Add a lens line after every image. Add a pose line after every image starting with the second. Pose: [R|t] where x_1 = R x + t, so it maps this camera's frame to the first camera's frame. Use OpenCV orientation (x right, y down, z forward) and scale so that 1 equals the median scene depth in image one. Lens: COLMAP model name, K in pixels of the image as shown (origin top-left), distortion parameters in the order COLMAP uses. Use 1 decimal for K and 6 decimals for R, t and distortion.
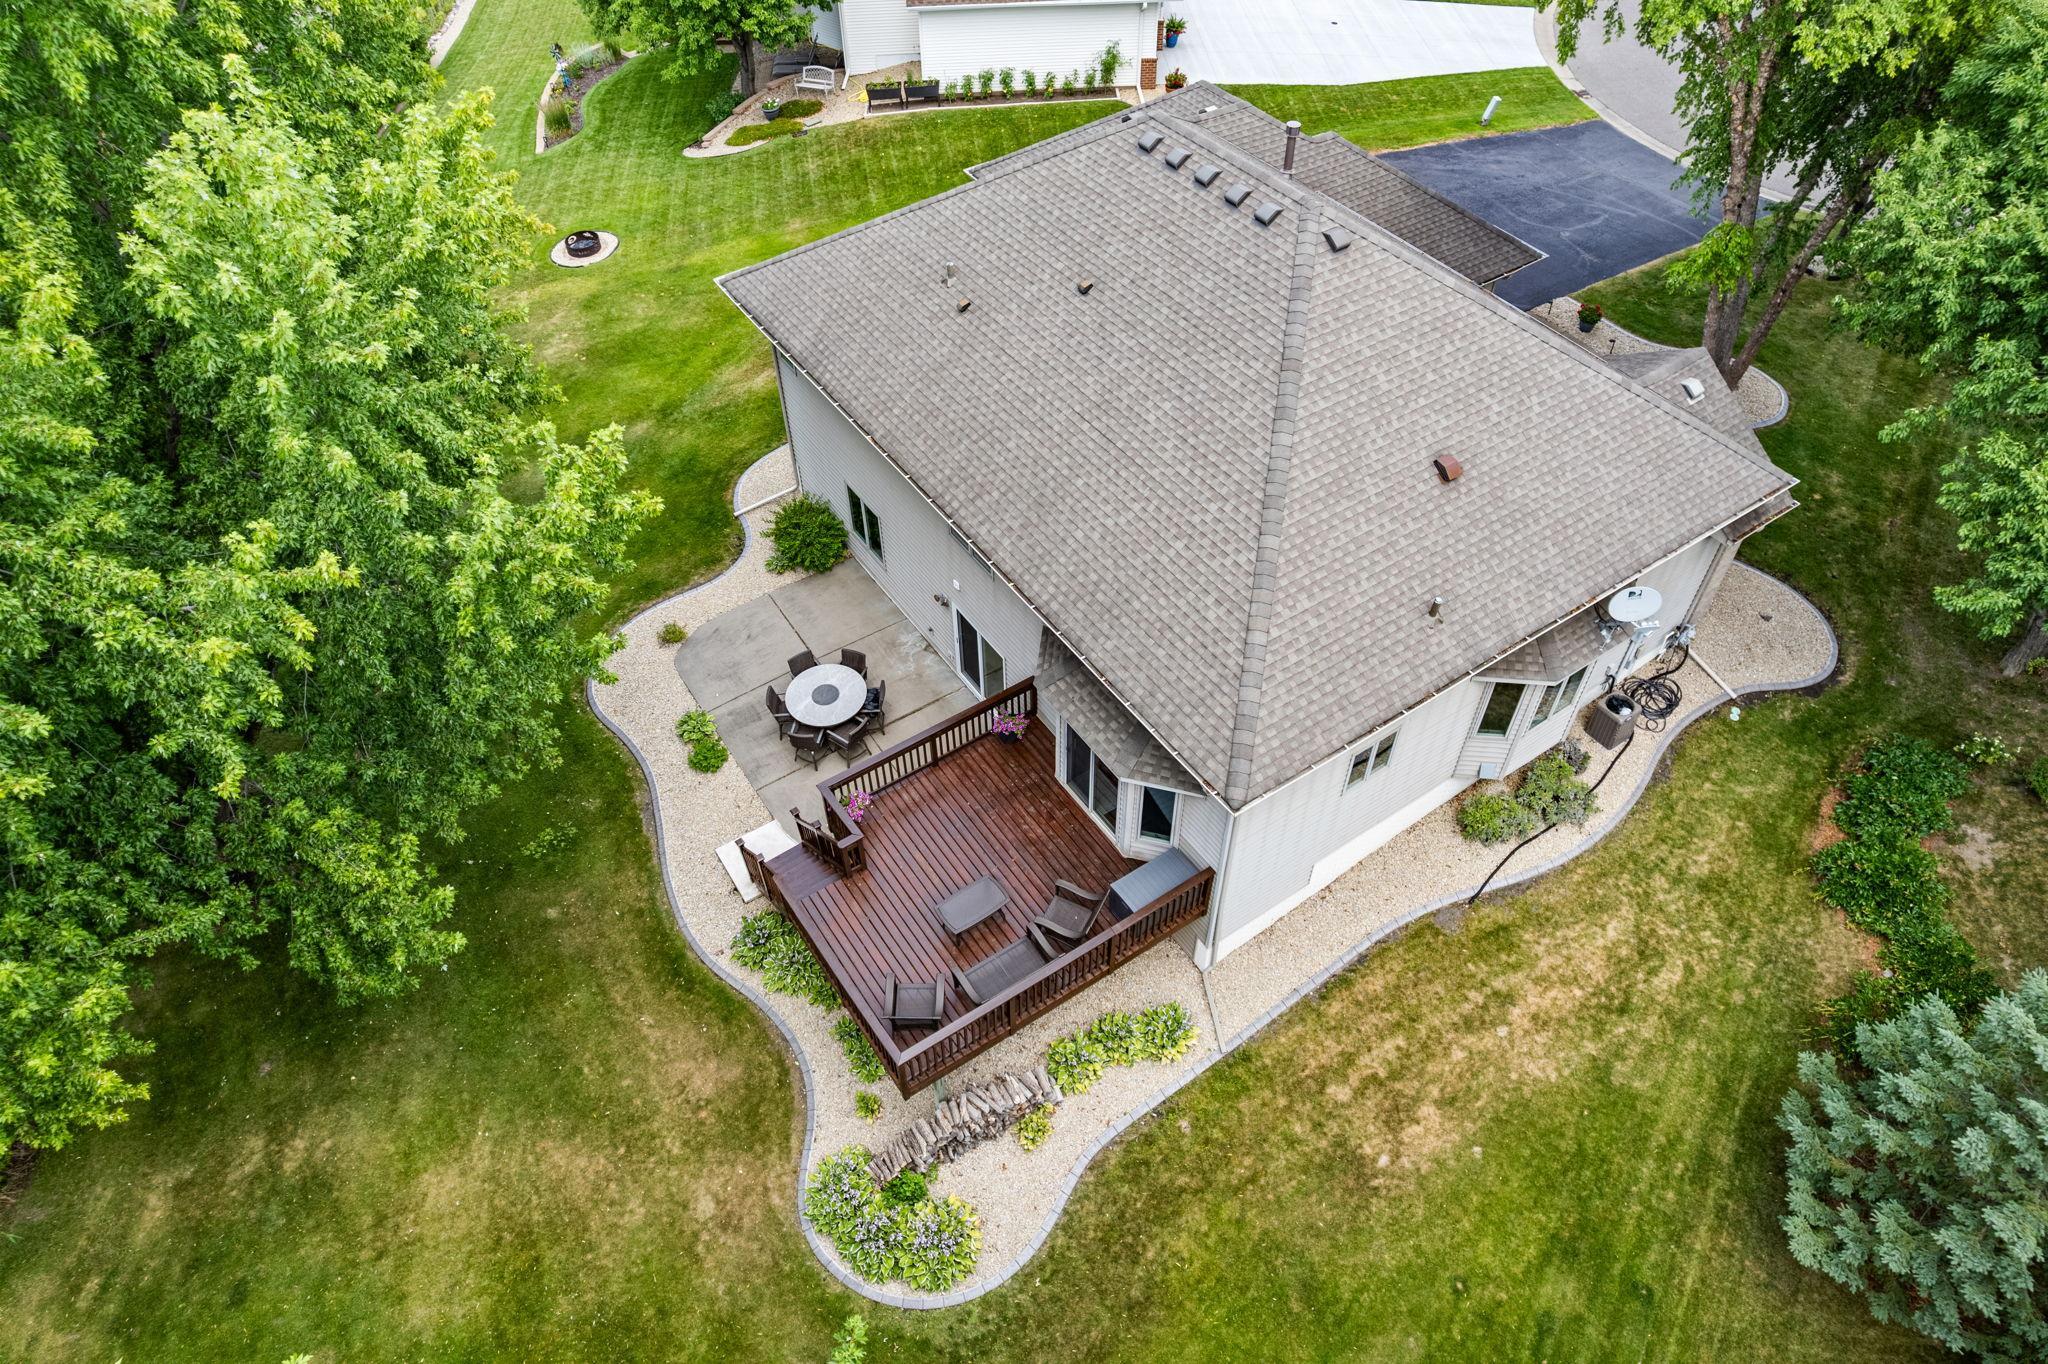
lens RADIAL K [[1293.0, 0, 1021.0], [0, 1293.0, 698.8], [0, 0, 1]] dist [-0.073902, 0.052383]
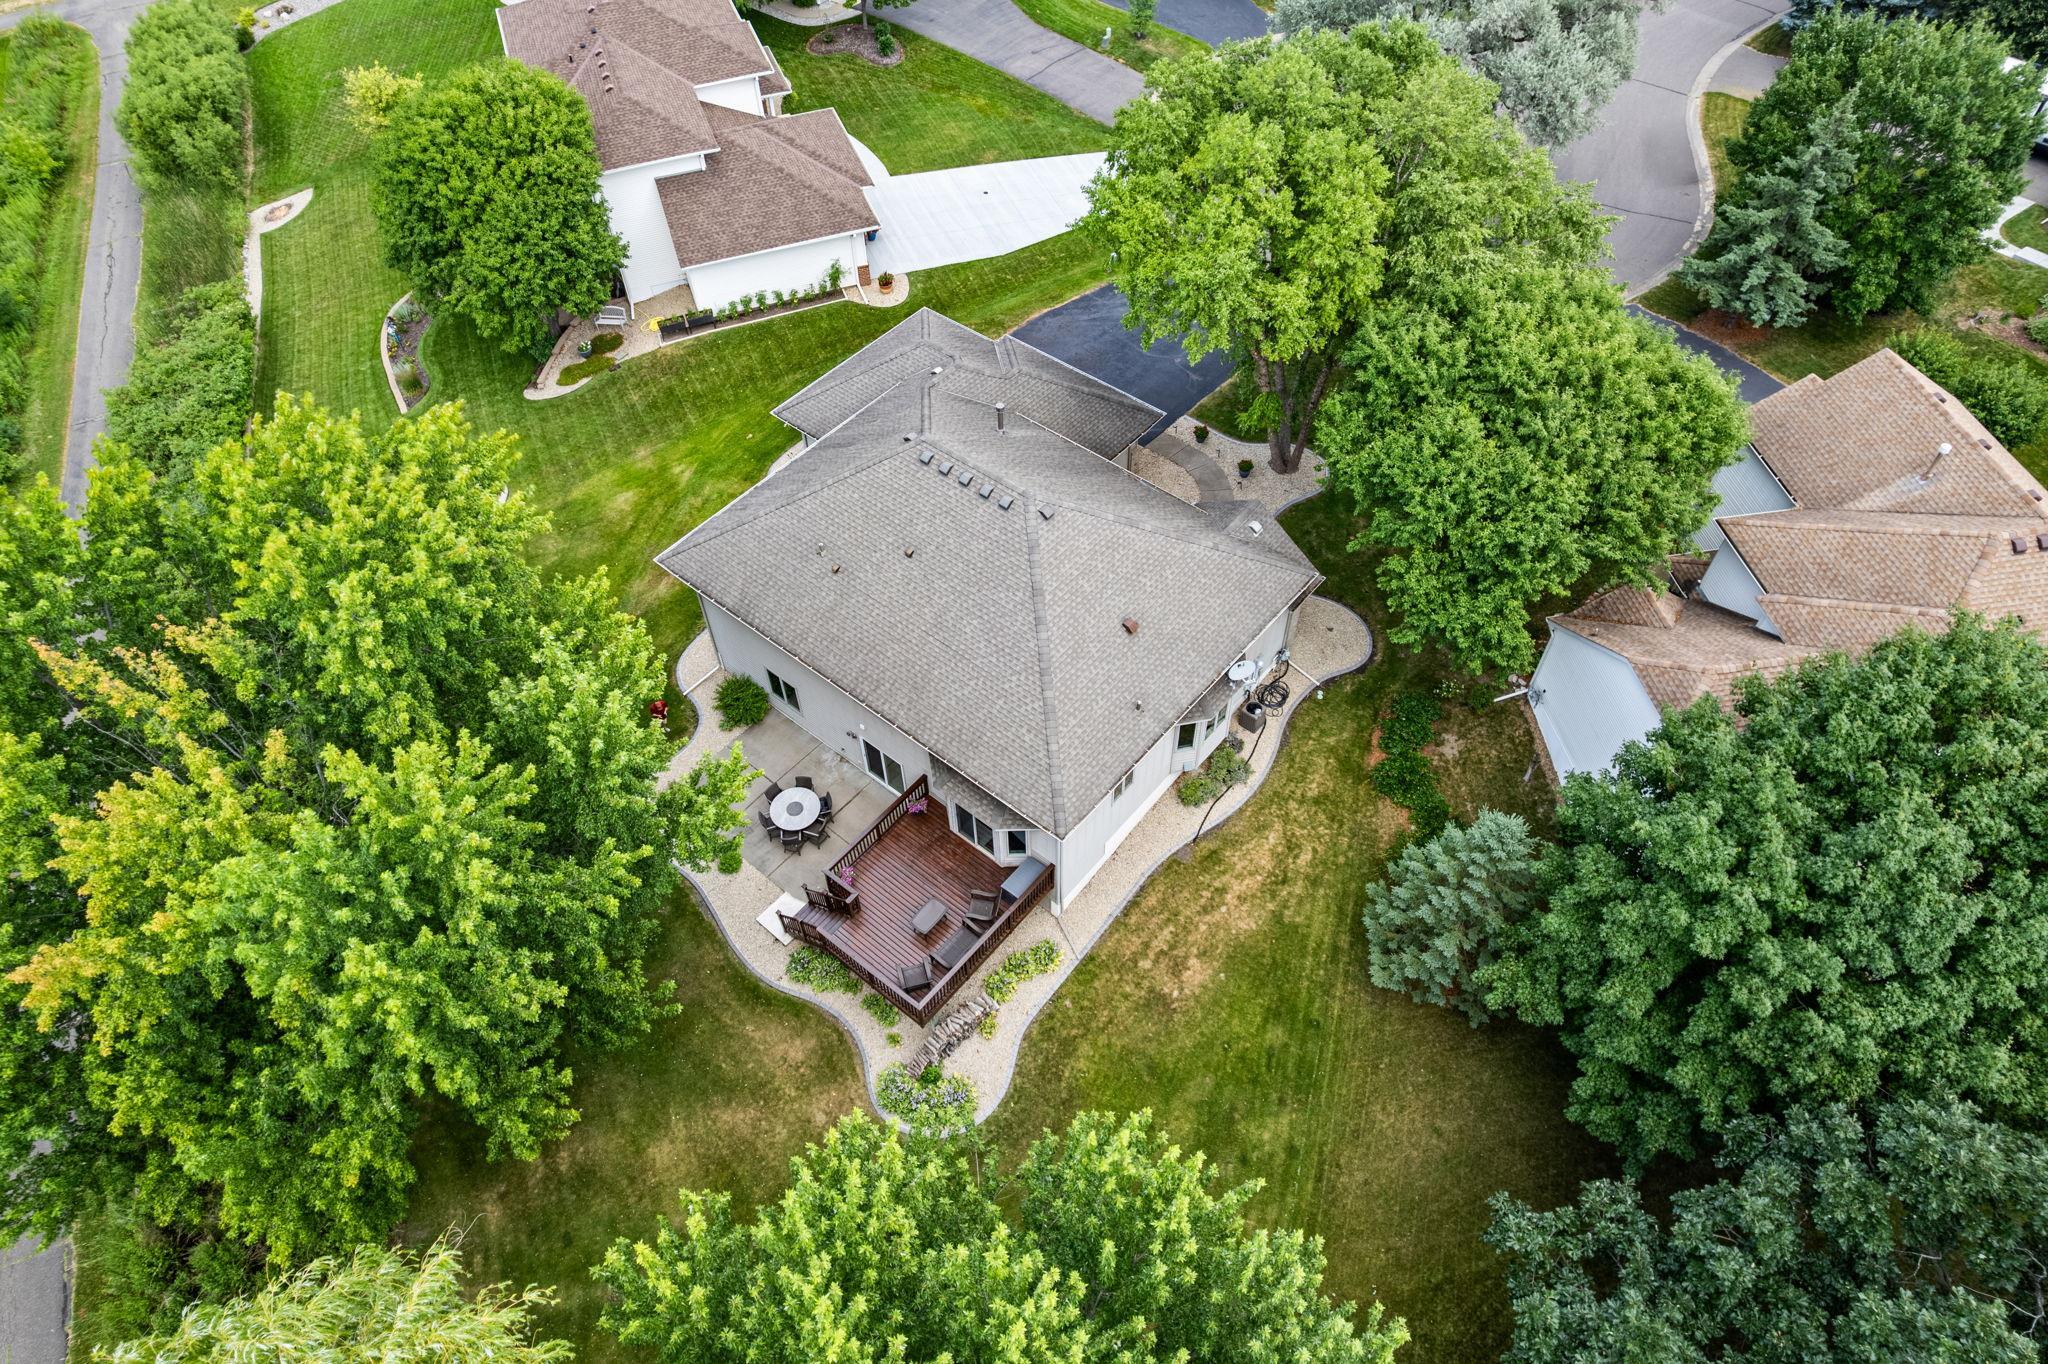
lens RADIAL K [[1293.0, 0, 1021.0], [0, 1293.0, 698.8], [0, 0, 1]] dist [-0.073902, 0.052383]
pose [[0.958922, -0.222363, 0.176132, -0.152580], [0.213574, 0.974584, 0.067622, -0.212085], [-0.186692, -0.027227, 0.982041, -0.722805]]
